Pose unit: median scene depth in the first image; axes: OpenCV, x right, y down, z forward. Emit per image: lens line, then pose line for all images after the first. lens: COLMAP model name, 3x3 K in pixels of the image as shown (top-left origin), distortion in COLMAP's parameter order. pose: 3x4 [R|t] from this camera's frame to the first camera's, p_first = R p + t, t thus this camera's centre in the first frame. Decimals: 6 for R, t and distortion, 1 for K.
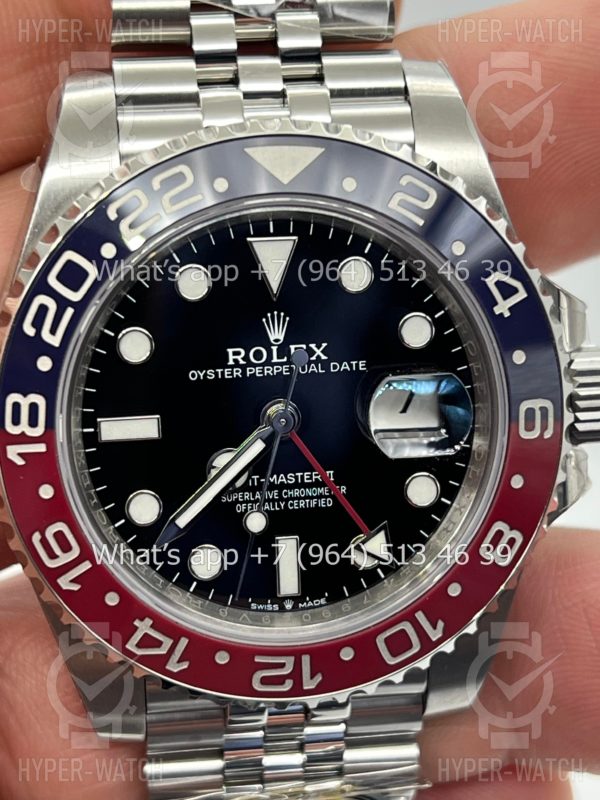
lens RADIAL K [[1837.5, 0, 283.8], [0, 1837.5, 405.0], [0, 0, 1]] dist [0.287768, 0.000000]
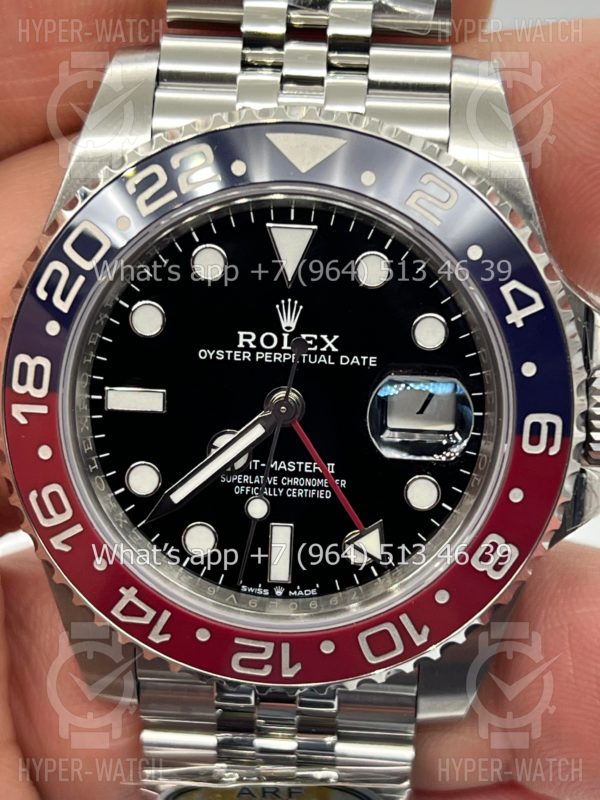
lens RADIAL K [[1837.5, 0, 296.6], [0, 1837.5, 403.6], [0, 0, 1]] dist [0.287768, 0.000000]
pose [[0.979537, 0.105795, -0.171215, 0.176308], [-0.103212, 0.994371, 0.023944, -0.018518], [0.172785, -0.005783, 0.984943, 0.014731]]
